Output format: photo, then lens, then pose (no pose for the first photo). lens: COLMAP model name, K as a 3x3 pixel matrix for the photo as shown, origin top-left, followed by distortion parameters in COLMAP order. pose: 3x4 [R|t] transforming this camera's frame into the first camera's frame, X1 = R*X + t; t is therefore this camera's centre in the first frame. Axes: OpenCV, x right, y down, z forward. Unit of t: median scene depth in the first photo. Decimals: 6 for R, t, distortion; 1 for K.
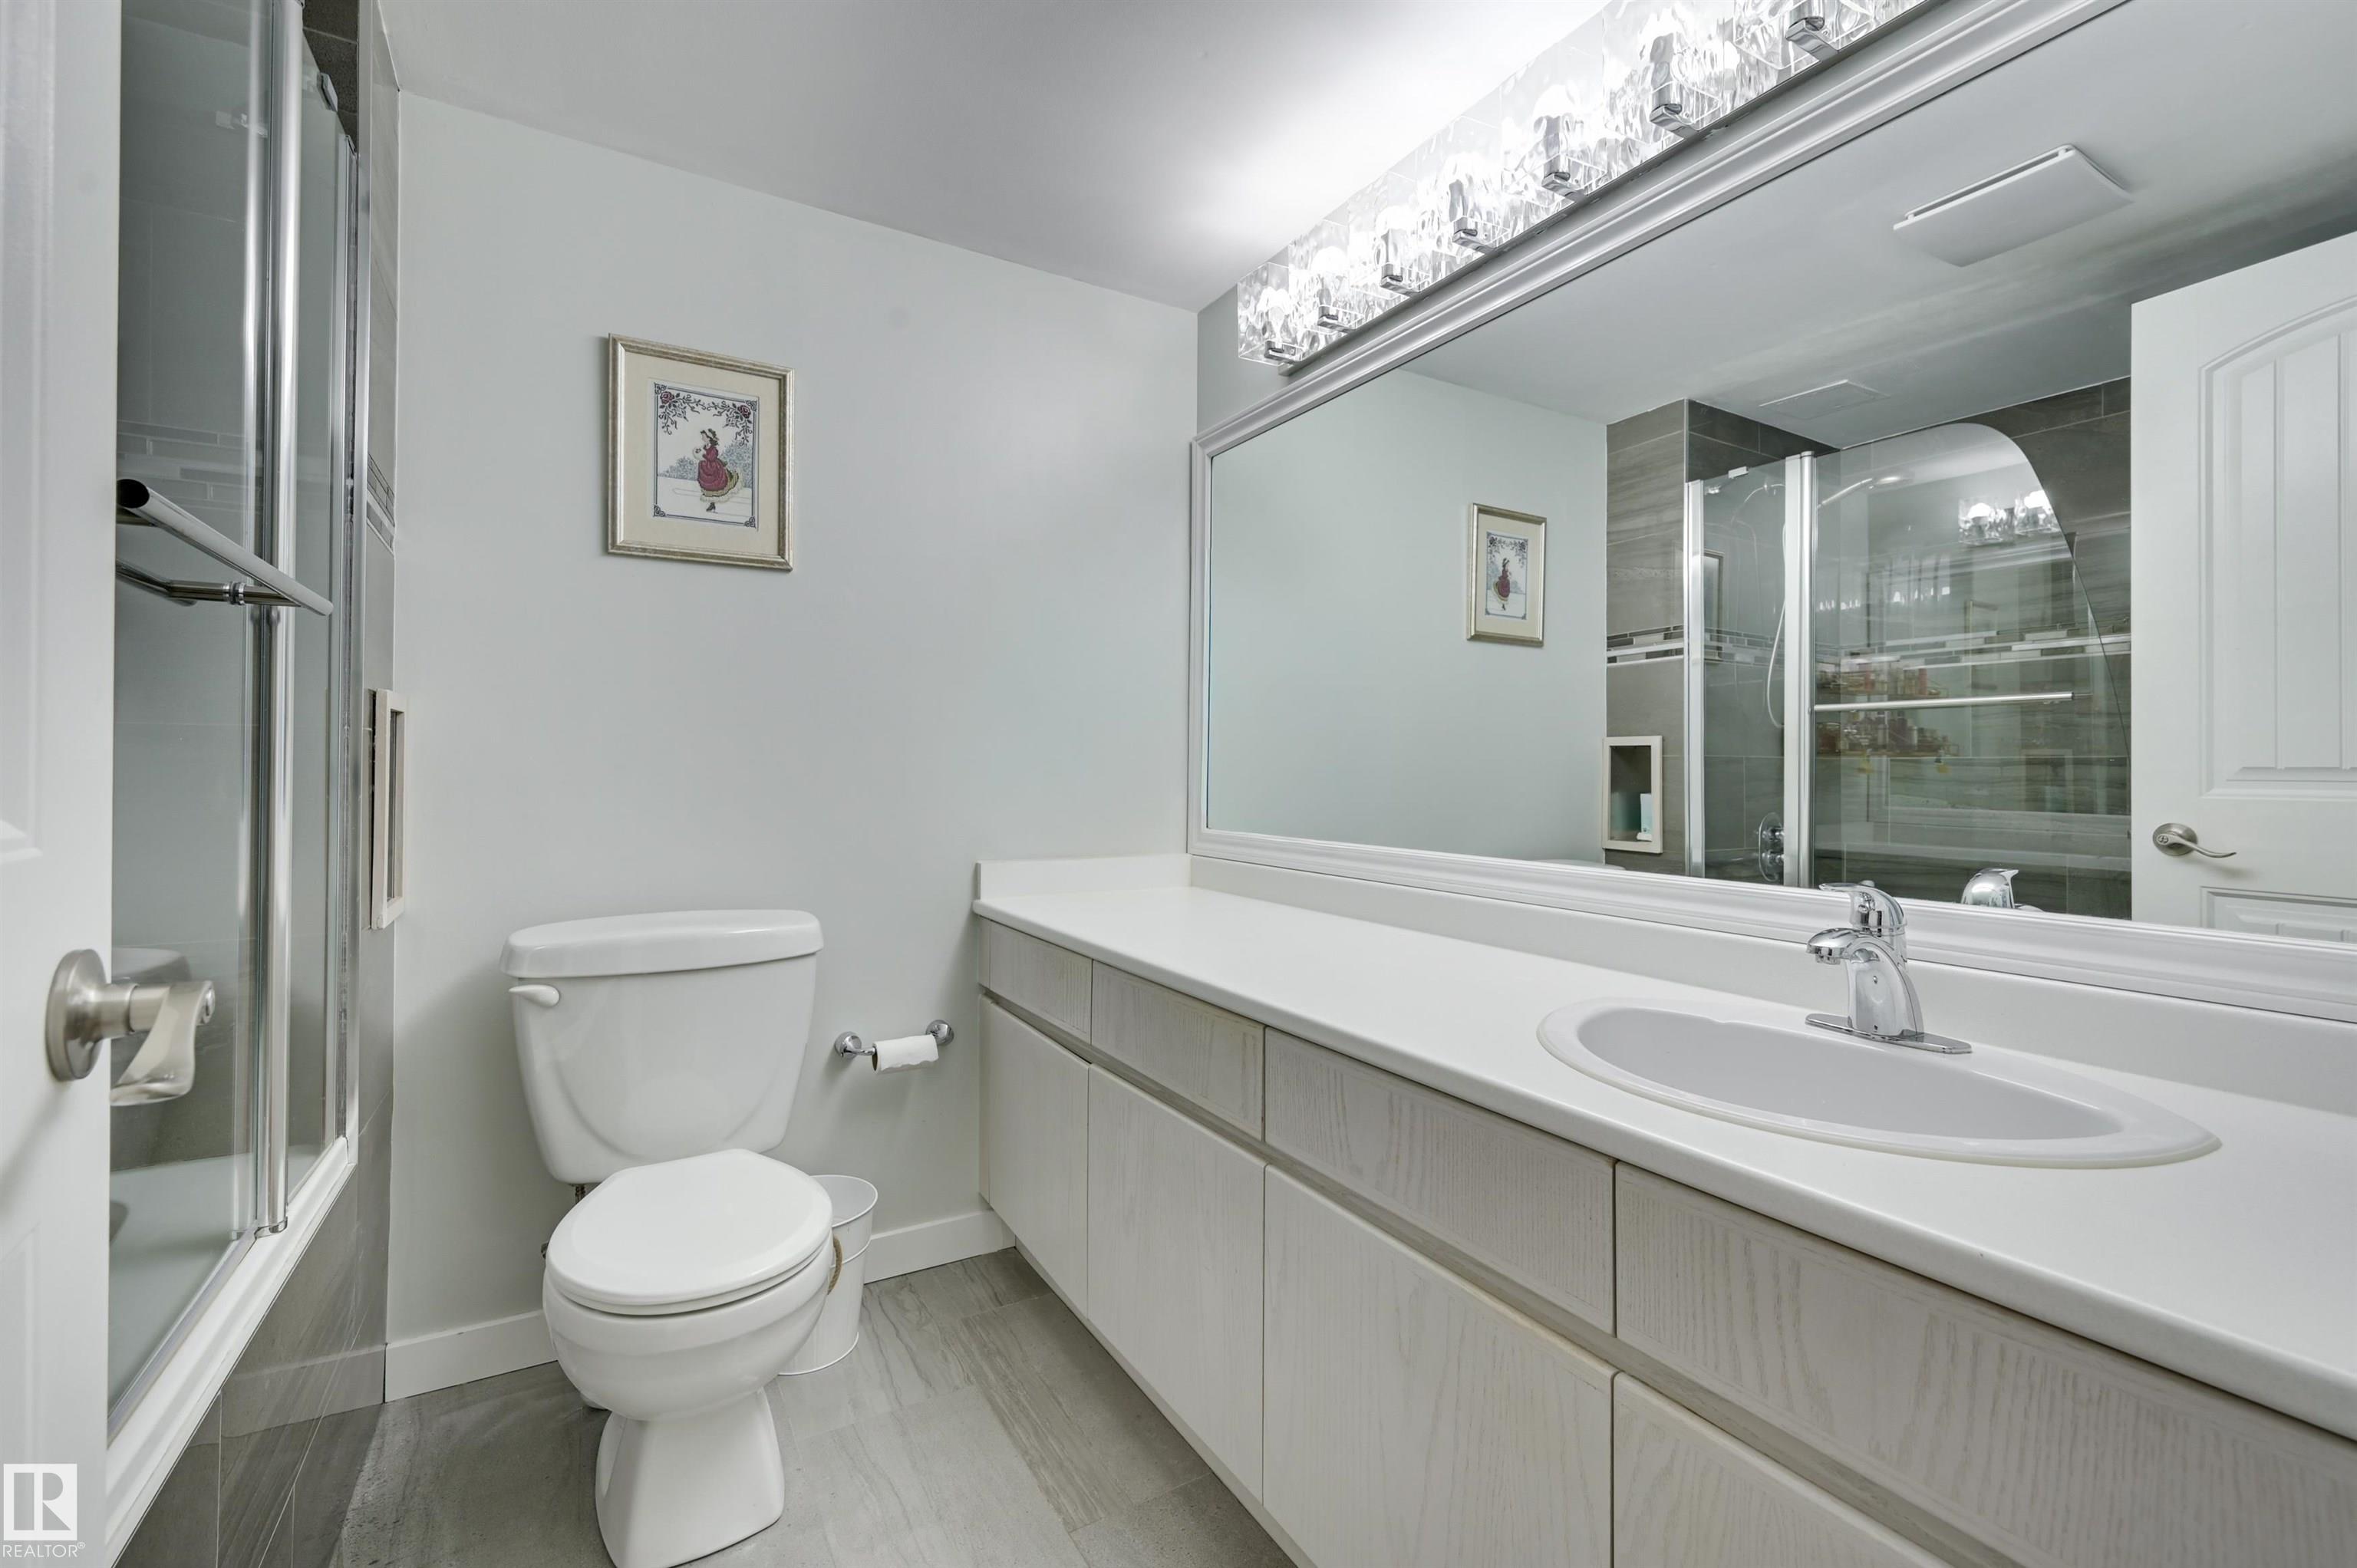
lens RADIAL K [[995.4, 0, 1180.5], [0, 995.4, 760.6], [0, 0, 1]] dist [-0.000660, -0.000261]
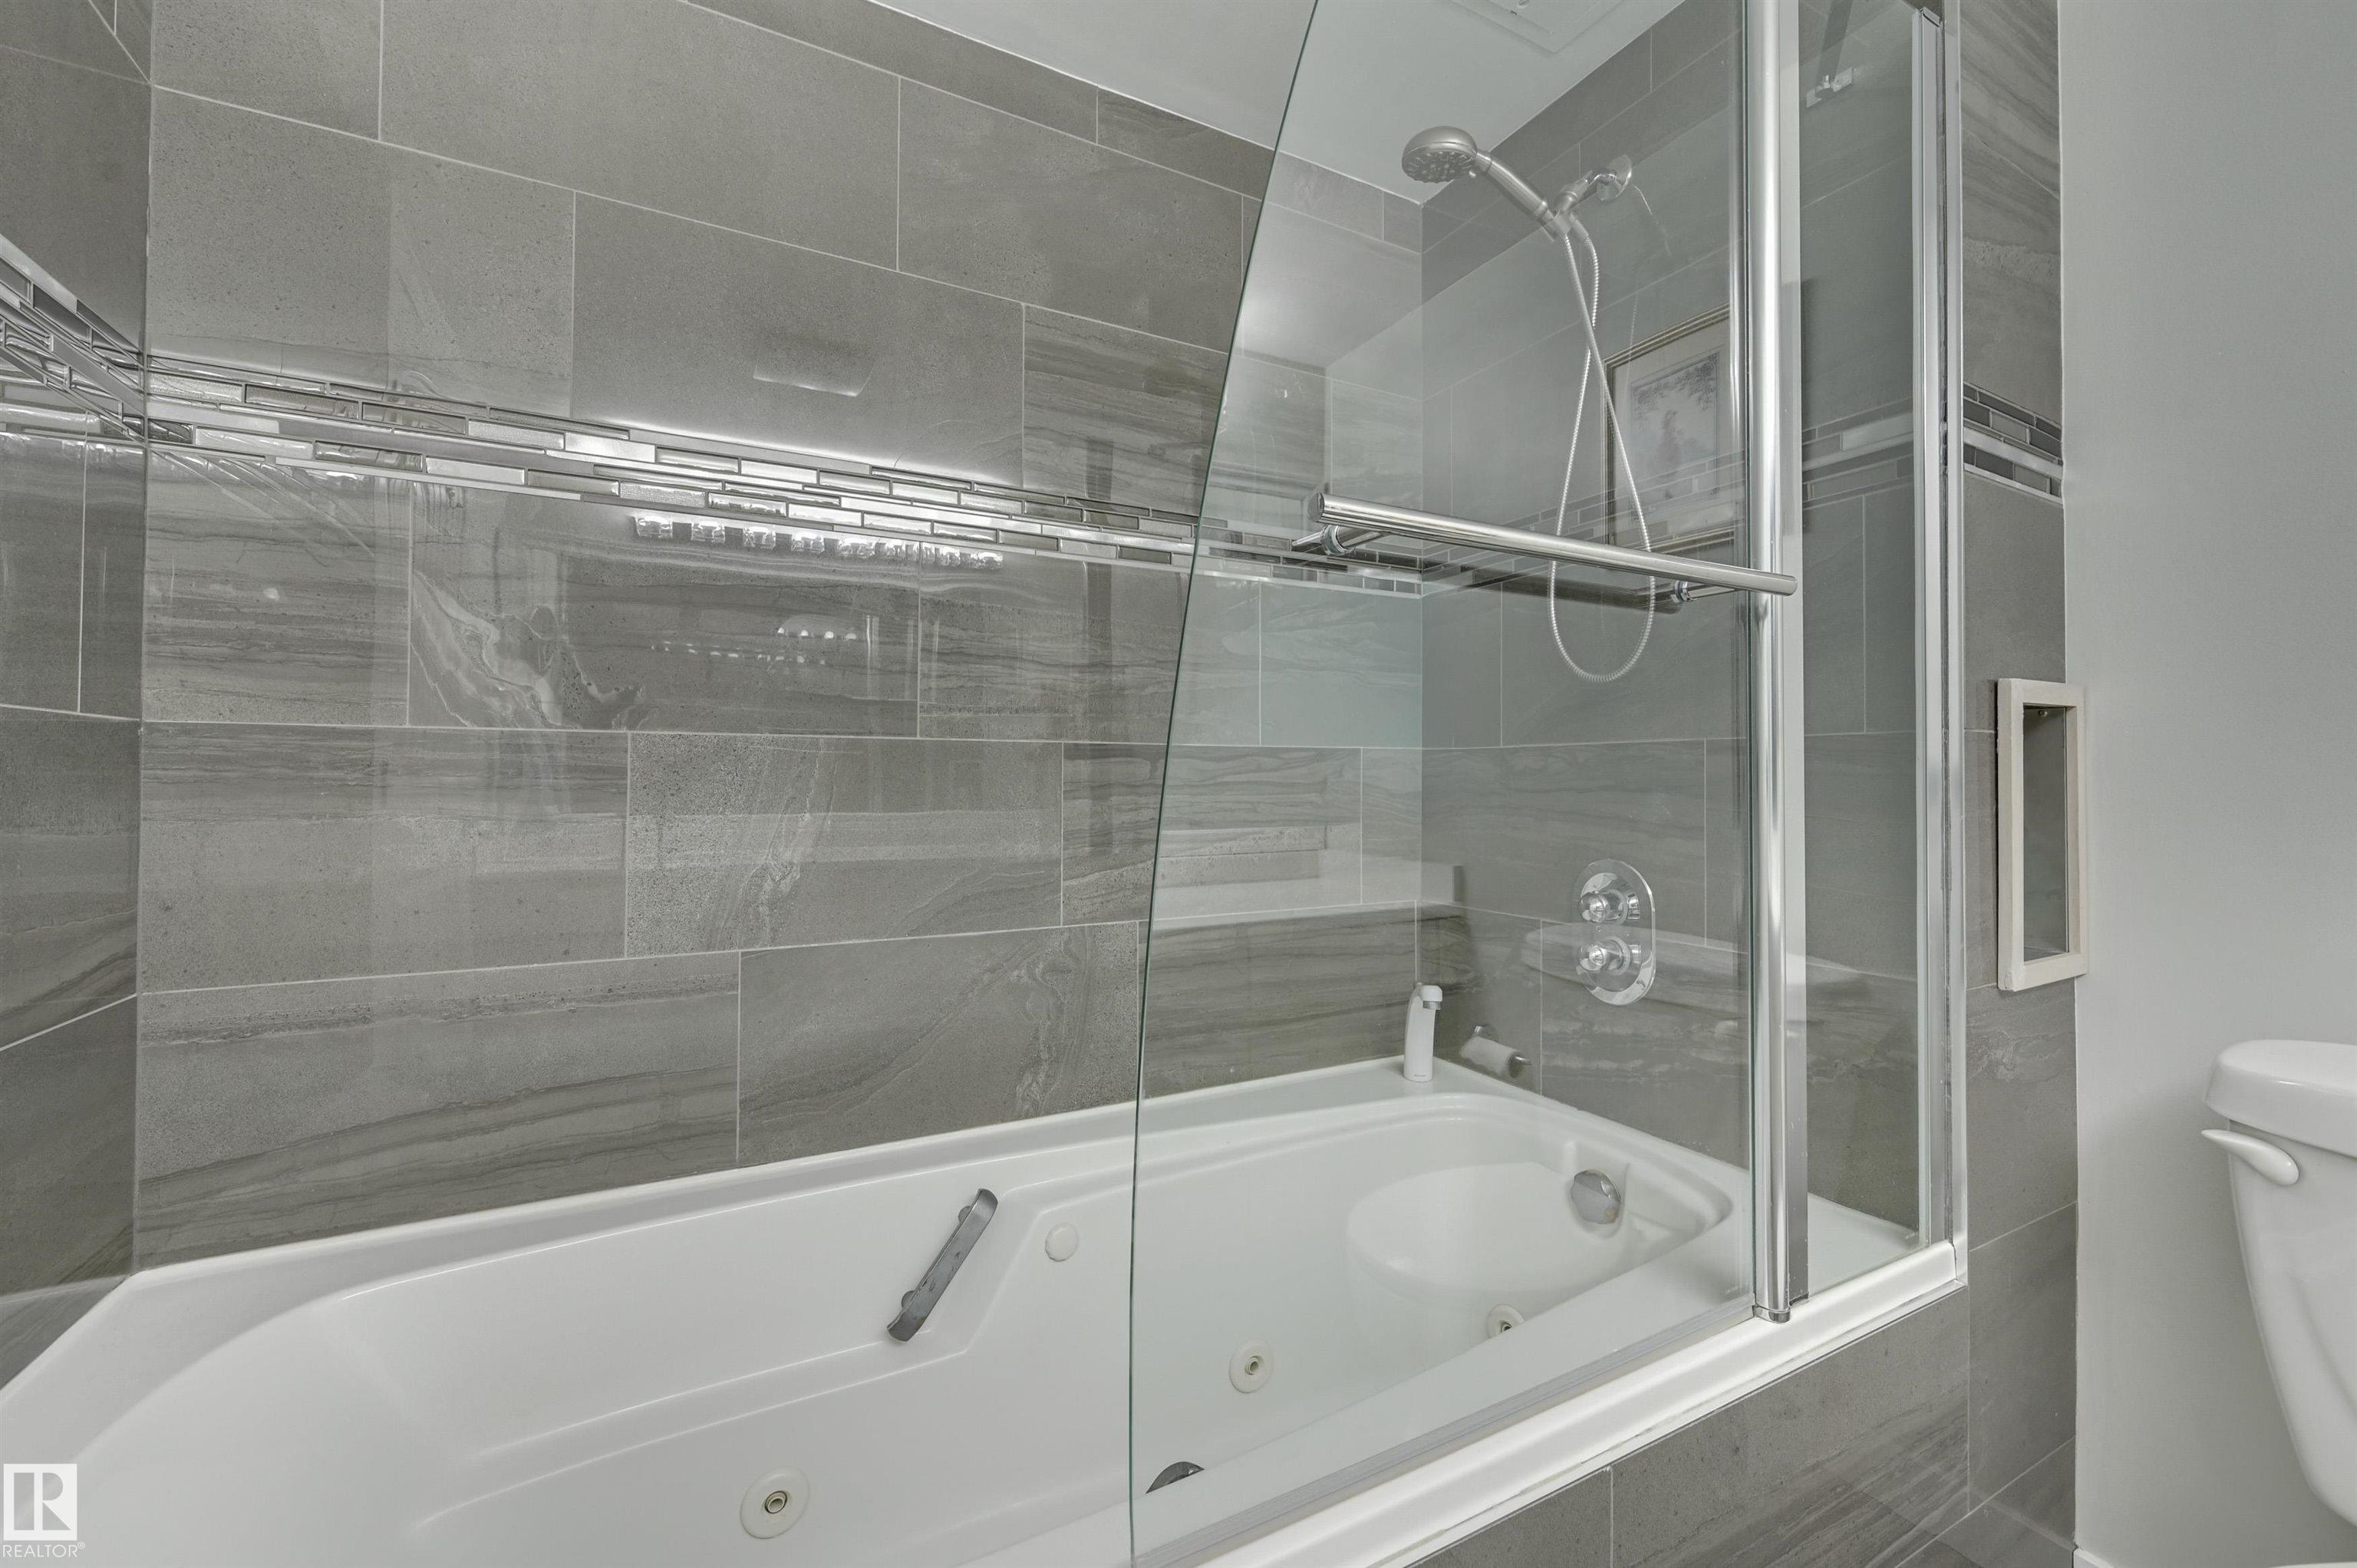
lens RADIAL K [[995.4, 0, 1180.5], [0, 995.4, 760.6], [0, 0, 1]] dist [-0.000660, -0.000261]
pose [[-0.021365, -0.017577, -0.999617, -0.017813], [0.004409, 0.999834, -0.017675, 0.000449], [0.999762, -0.004785, -0.021283, 0.353503]]
